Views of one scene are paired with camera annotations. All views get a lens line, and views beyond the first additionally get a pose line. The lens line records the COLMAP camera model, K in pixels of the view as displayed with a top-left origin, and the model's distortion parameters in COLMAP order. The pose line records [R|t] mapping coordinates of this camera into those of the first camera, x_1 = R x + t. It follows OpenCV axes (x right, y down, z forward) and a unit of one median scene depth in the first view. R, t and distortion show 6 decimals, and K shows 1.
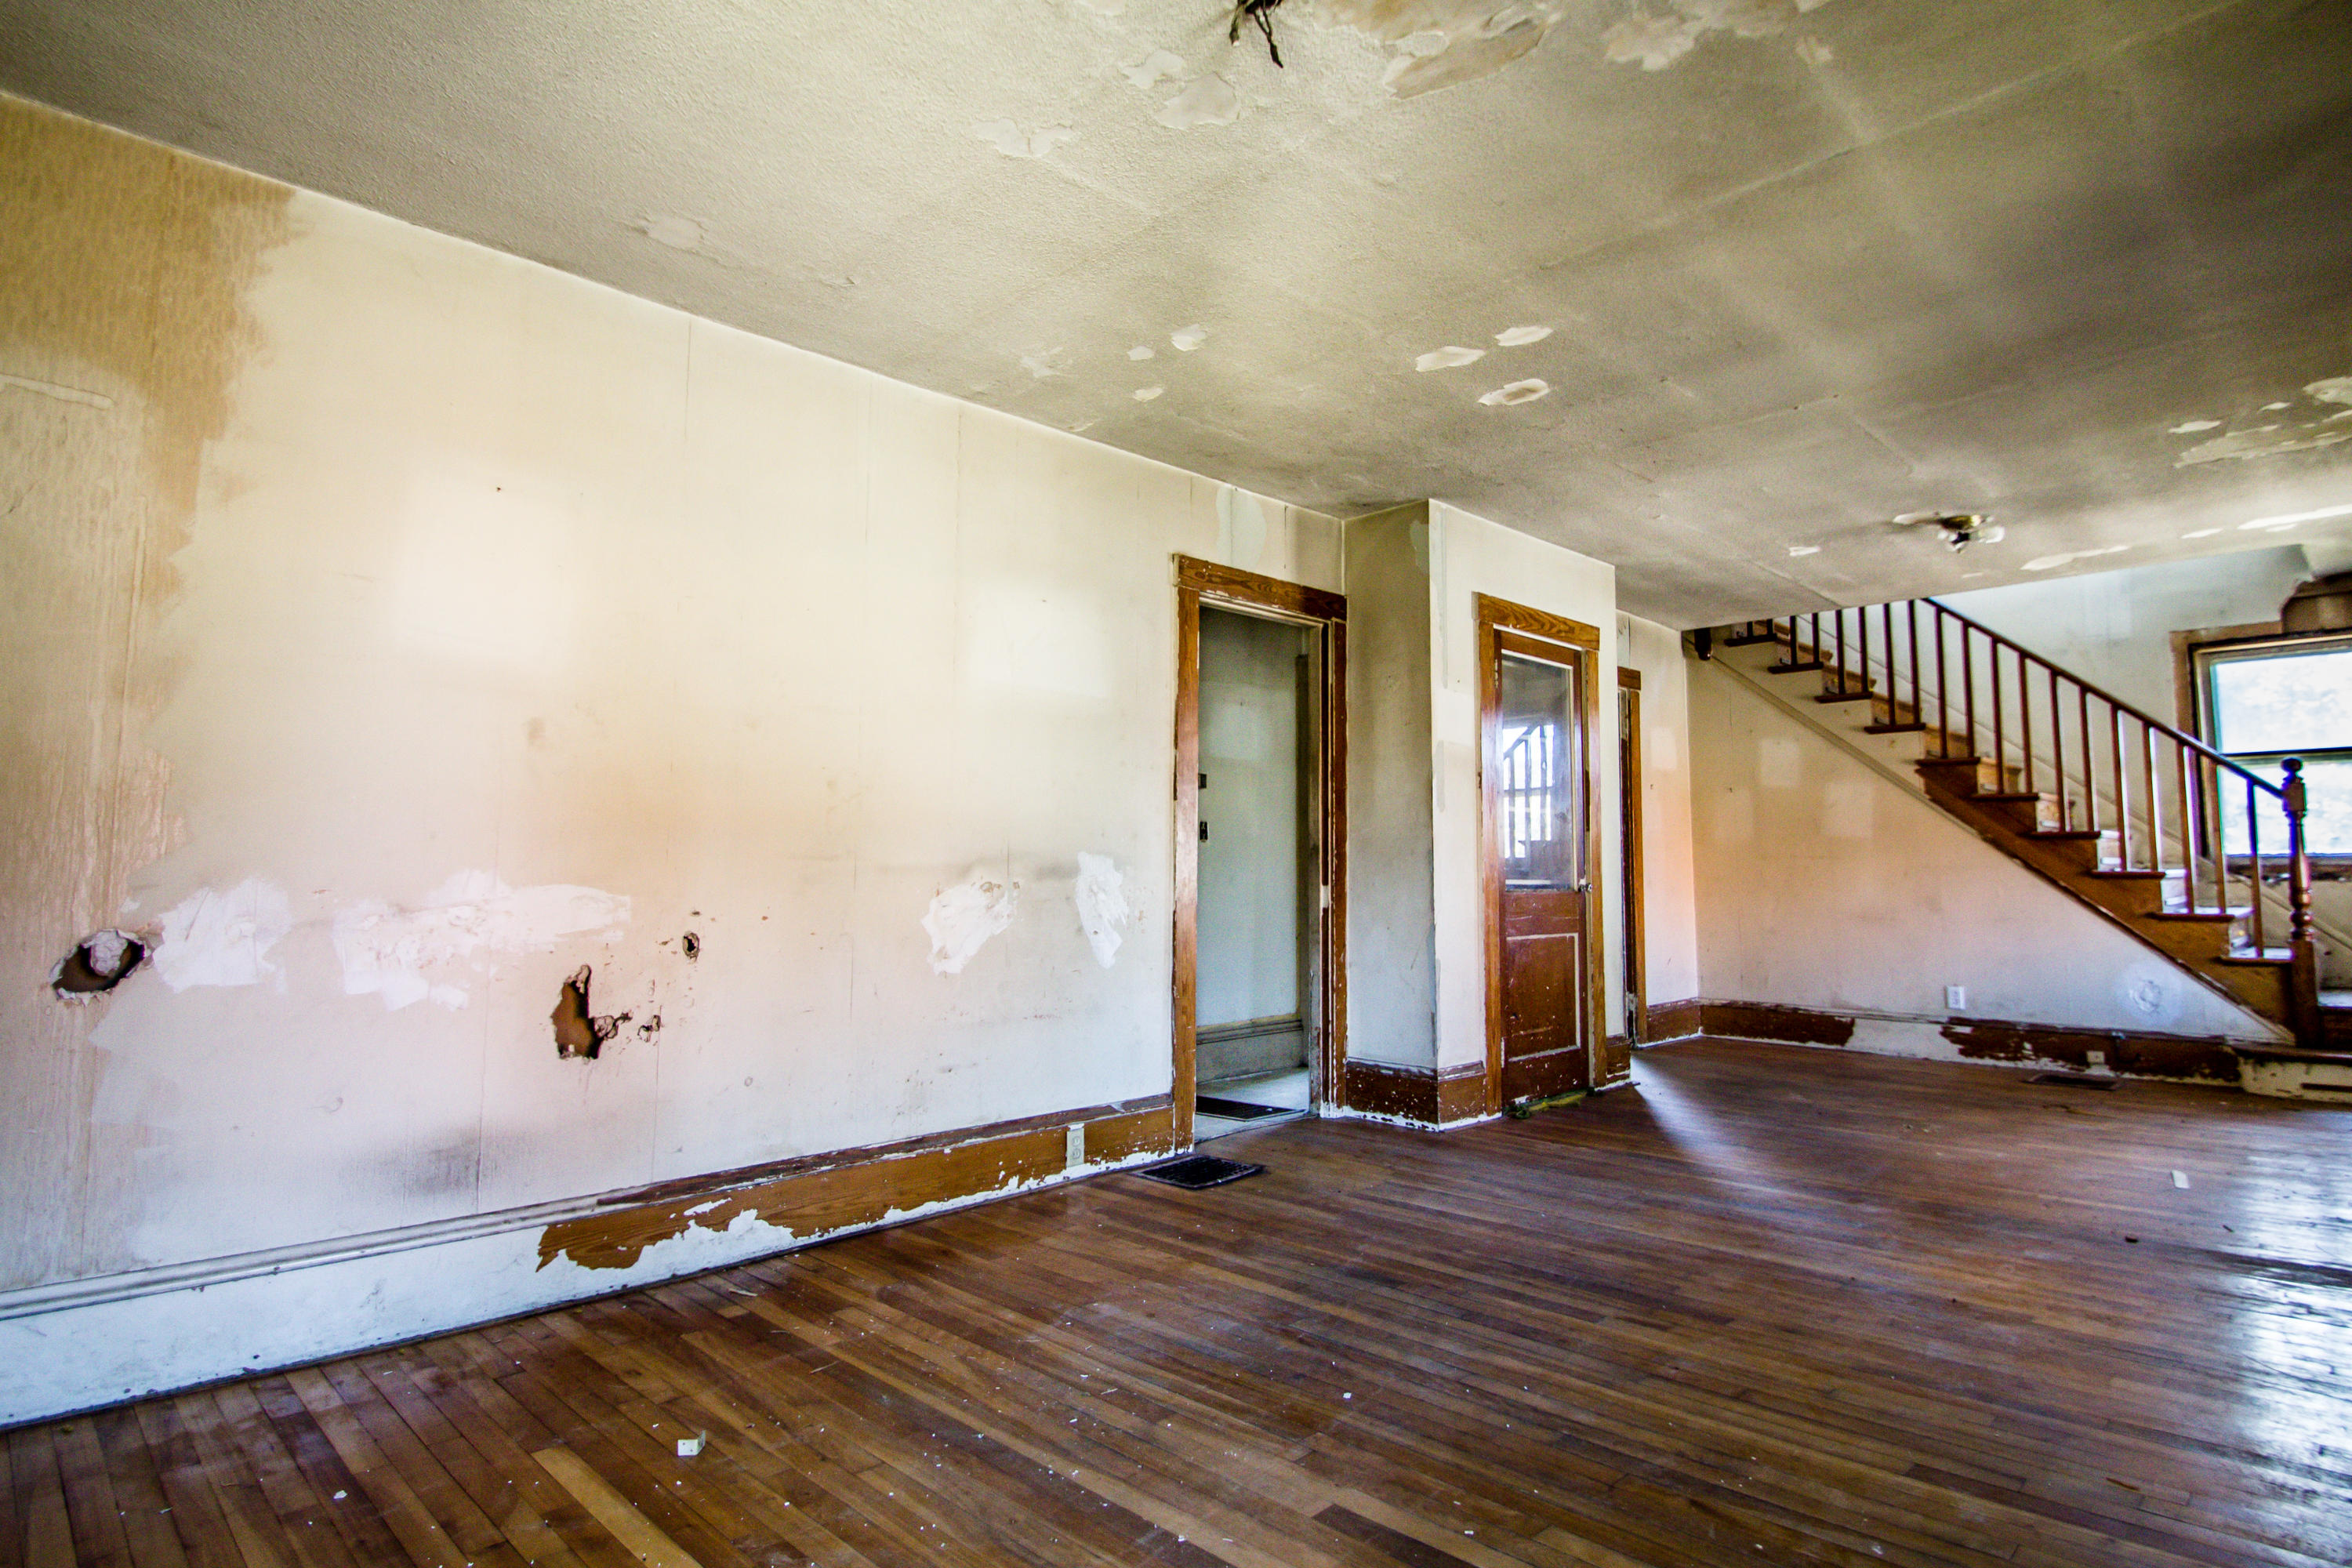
lens RADIAL K [[1263.8, 0, 1184.3], [0, 1263.8, 779.9], [0, 0, 1]] dist [0.003595, -0.001048]
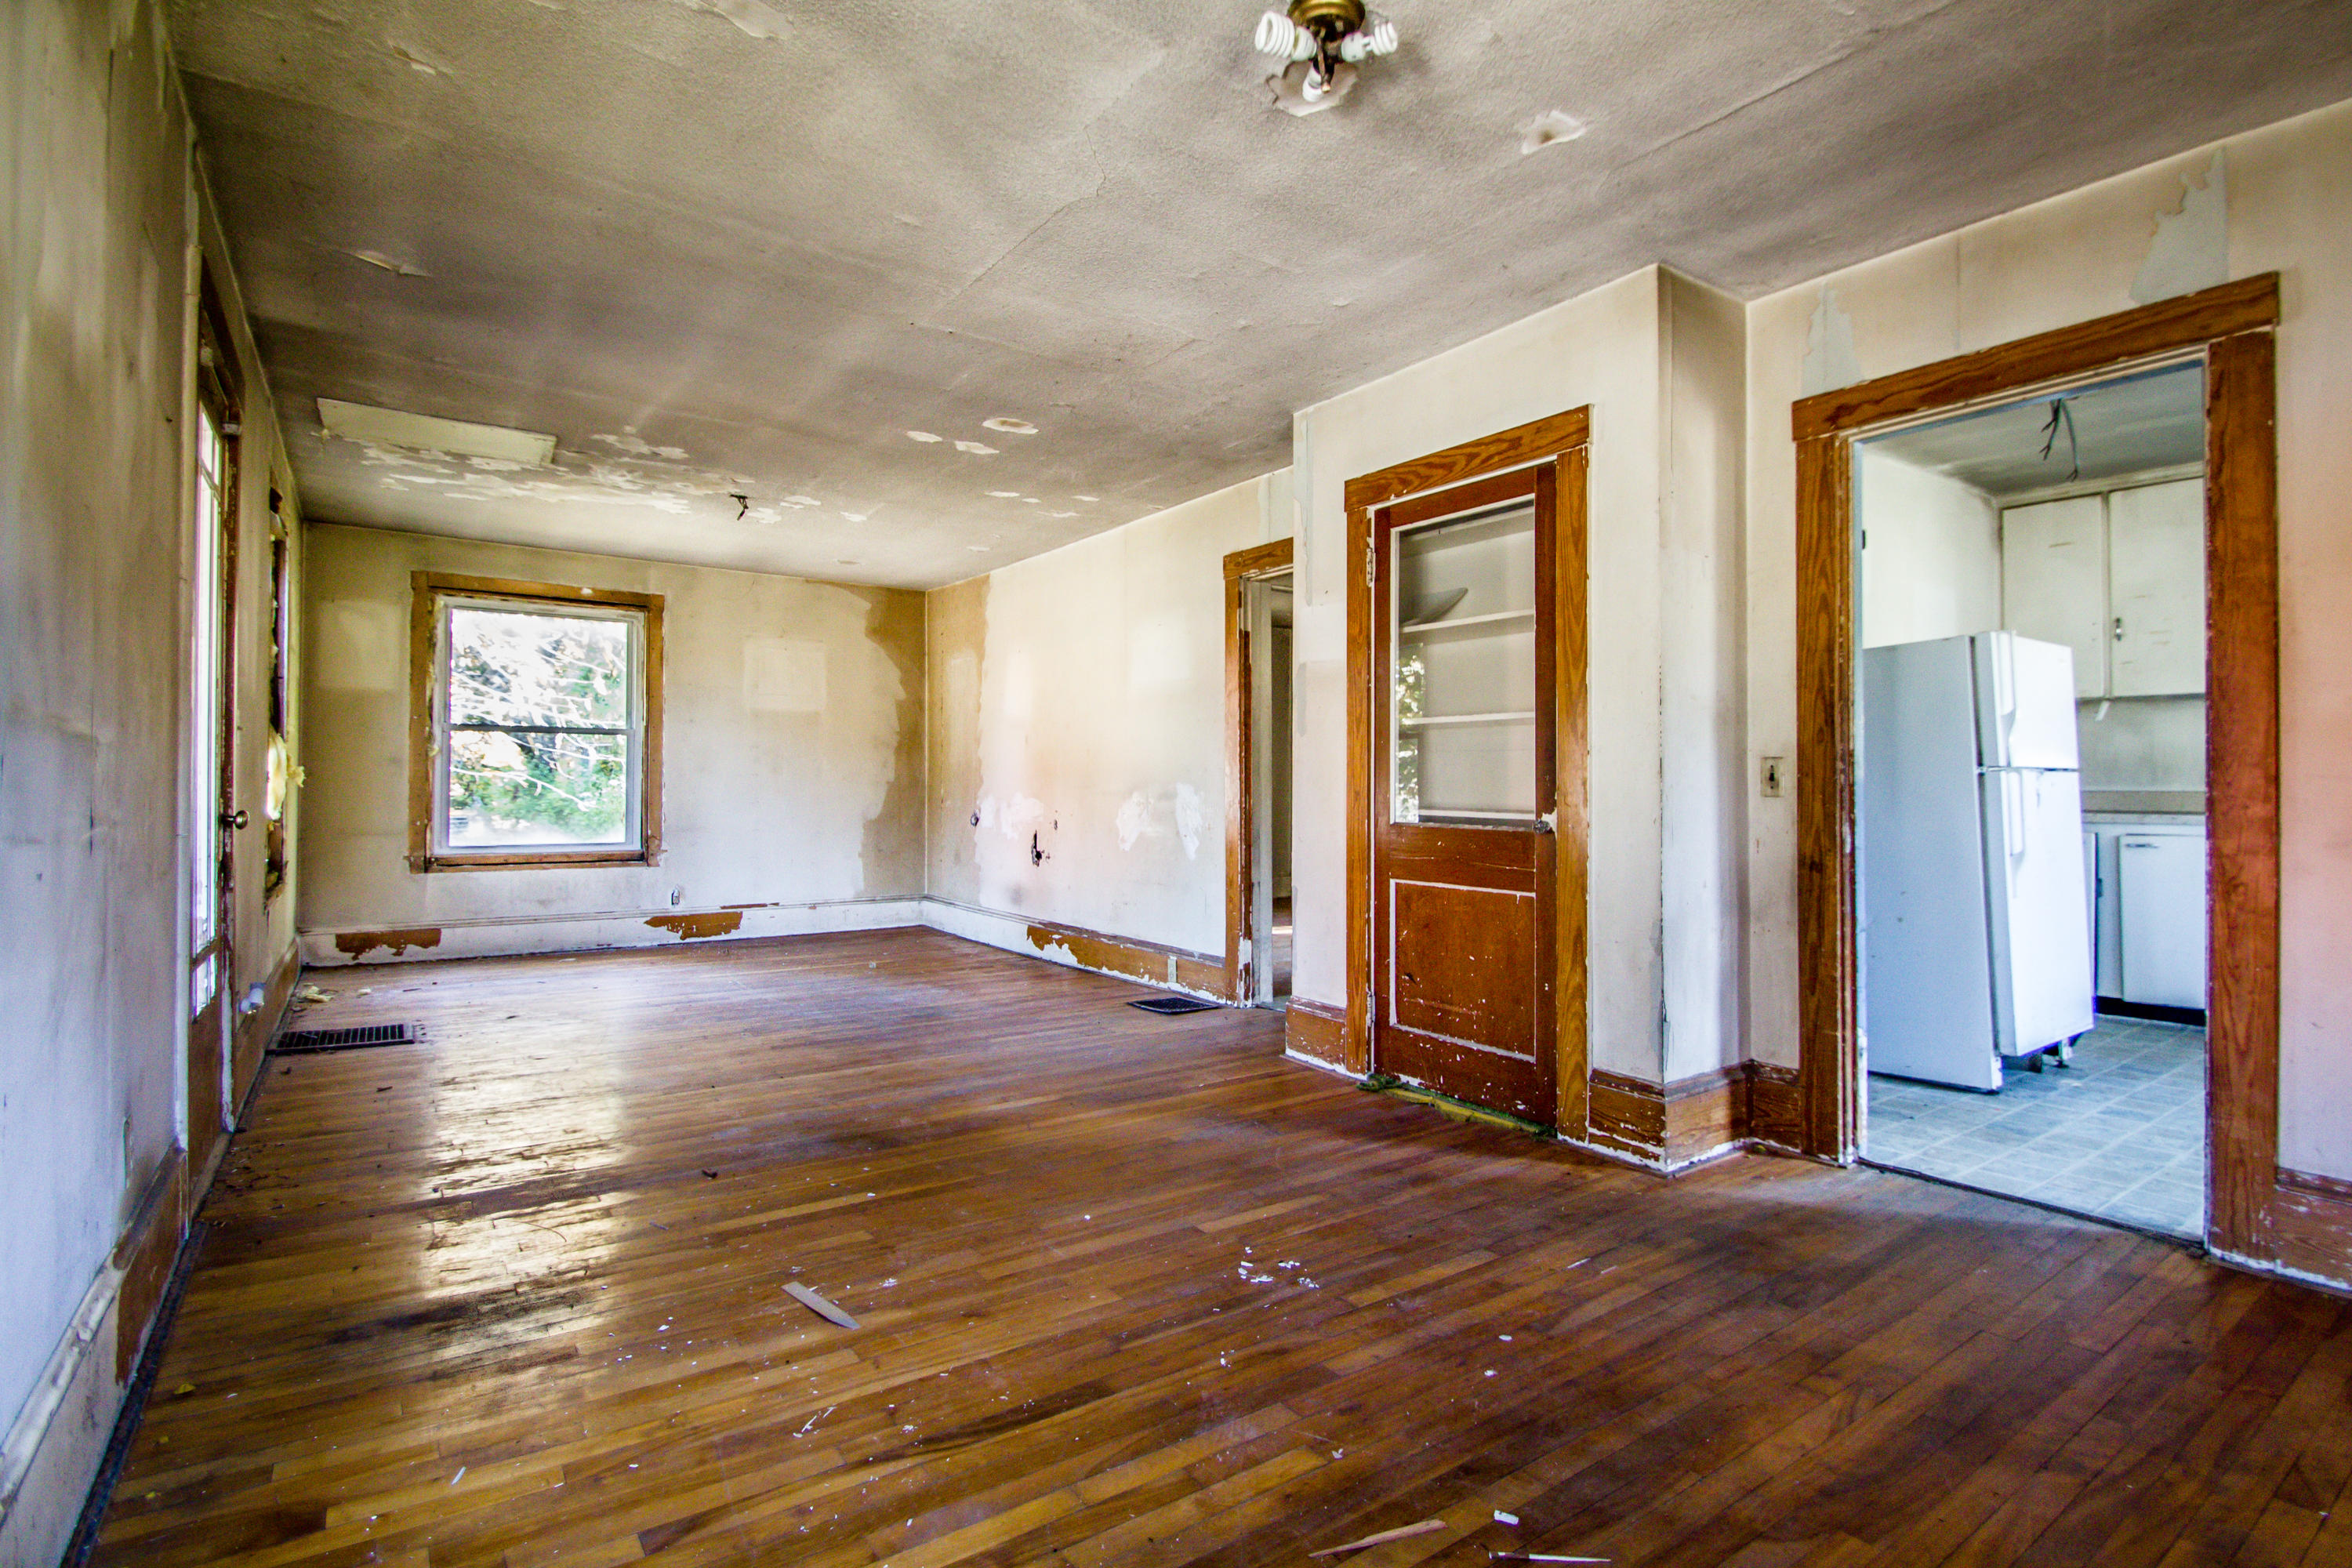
lens RADIAL K [[1106.2, 0, 1182.4], [0, 1106.2, 778.6], [0, 0, 1]] dist [0.003460, 0.000201]
pose [[-0.170791, -0.009273, -0.985264, 1.292641], [0.066677, 0.997555, -0.020946, 0.084853], [0.983049, -0.069272, -0.169755, 1.290014]]
